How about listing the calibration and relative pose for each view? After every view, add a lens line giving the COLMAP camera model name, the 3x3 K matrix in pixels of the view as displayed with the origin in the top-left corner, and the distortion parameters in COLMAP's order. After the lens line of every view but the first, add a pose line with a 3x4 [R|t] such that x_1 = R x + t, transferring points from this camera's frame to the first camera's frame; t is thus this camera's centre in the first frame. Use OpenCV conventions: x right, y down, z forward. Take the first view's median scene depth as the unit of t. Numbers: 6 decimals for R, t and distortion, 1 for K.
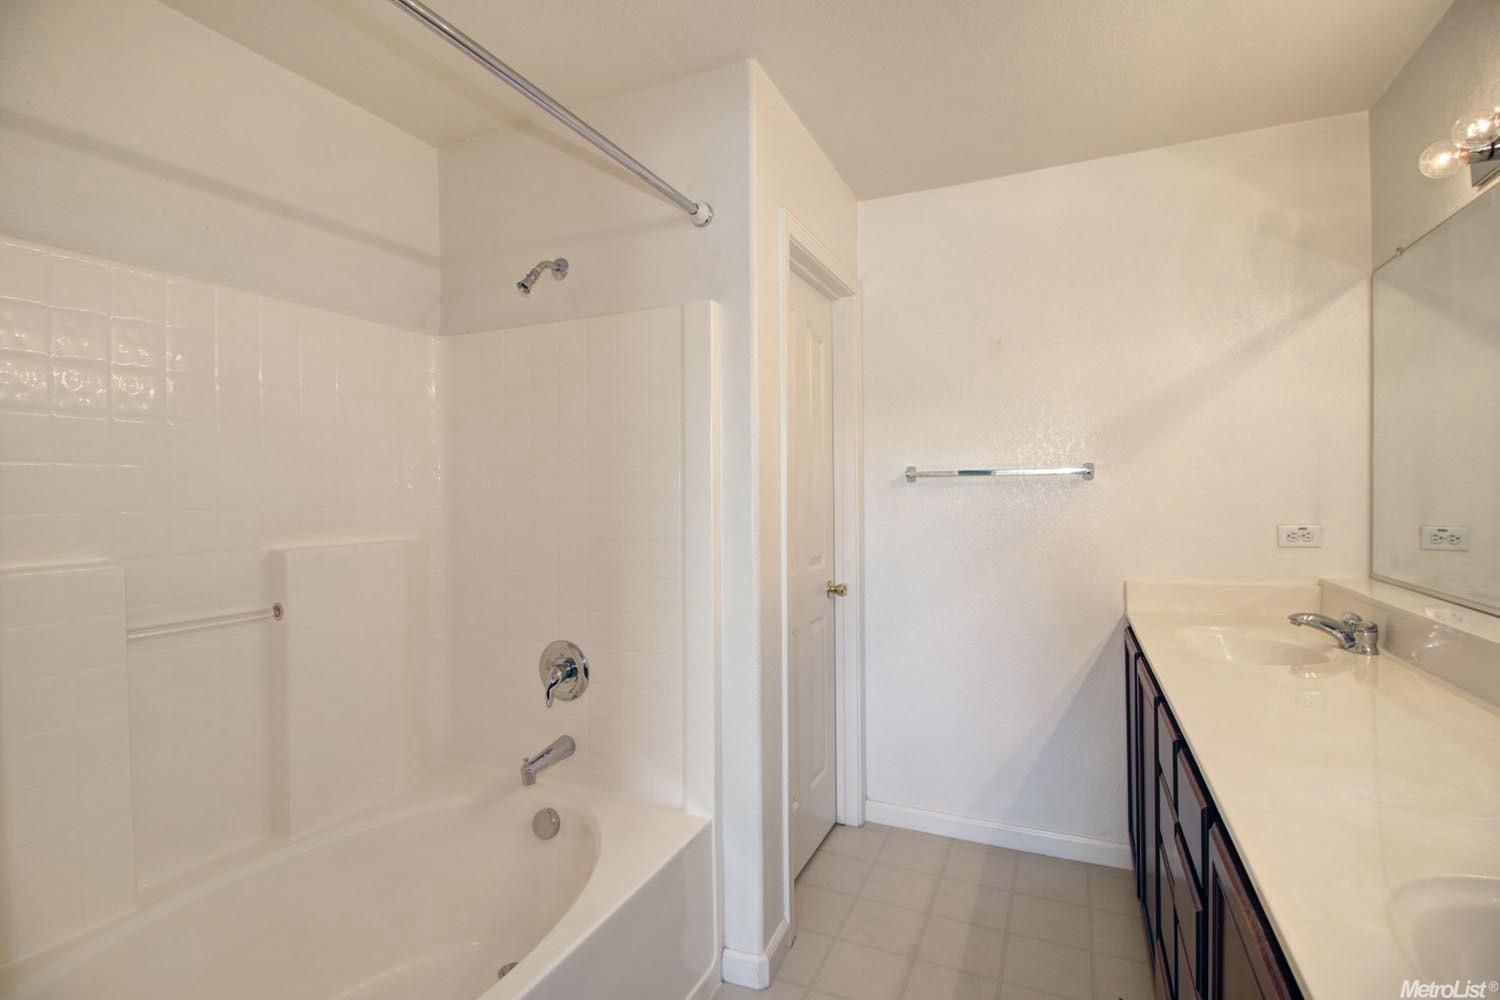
lens RADIAL K [[694.1, 0, 748.9], [0, 694.1, 493.6], [0, 0, 1]] dist [-0.001163, -0.019536]
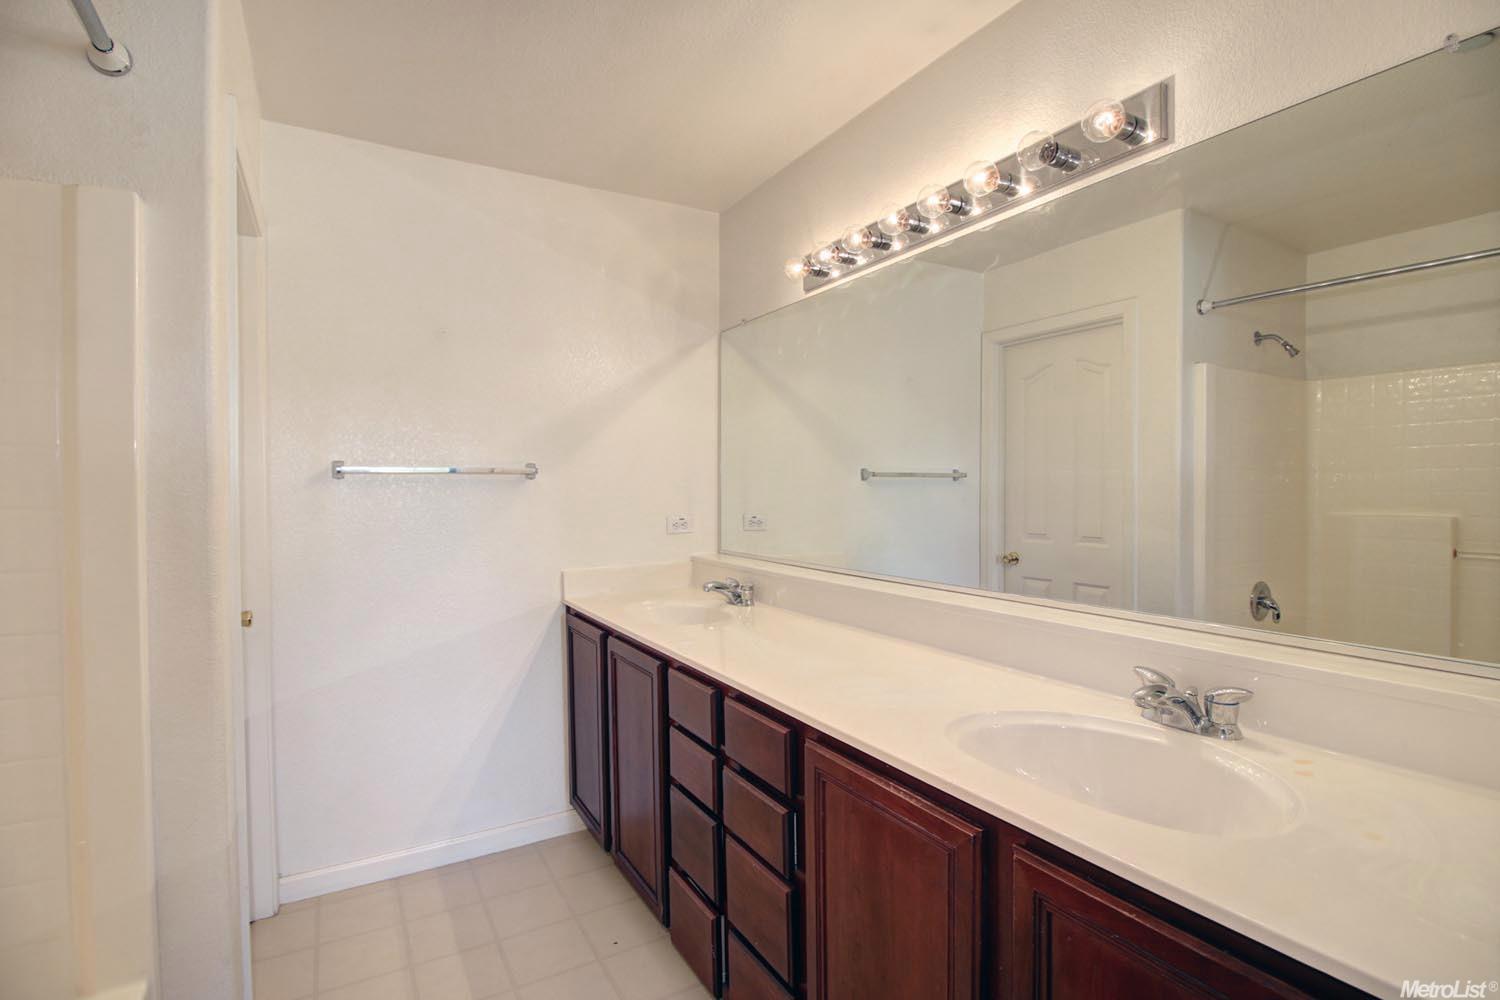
lens RADIAL K [[707.1, 0, 739.1], [0, 707.1, 487.4], [0, 0, 1]] dist [0.000302, -0.012284]
pose [[0.575348, 0.007540, 0.817874, -0.243090], [-0.002061, 0.999968, -0.007769, 0.001238], [-0.817906, 0.002784, 0.575345, 0.140895]]
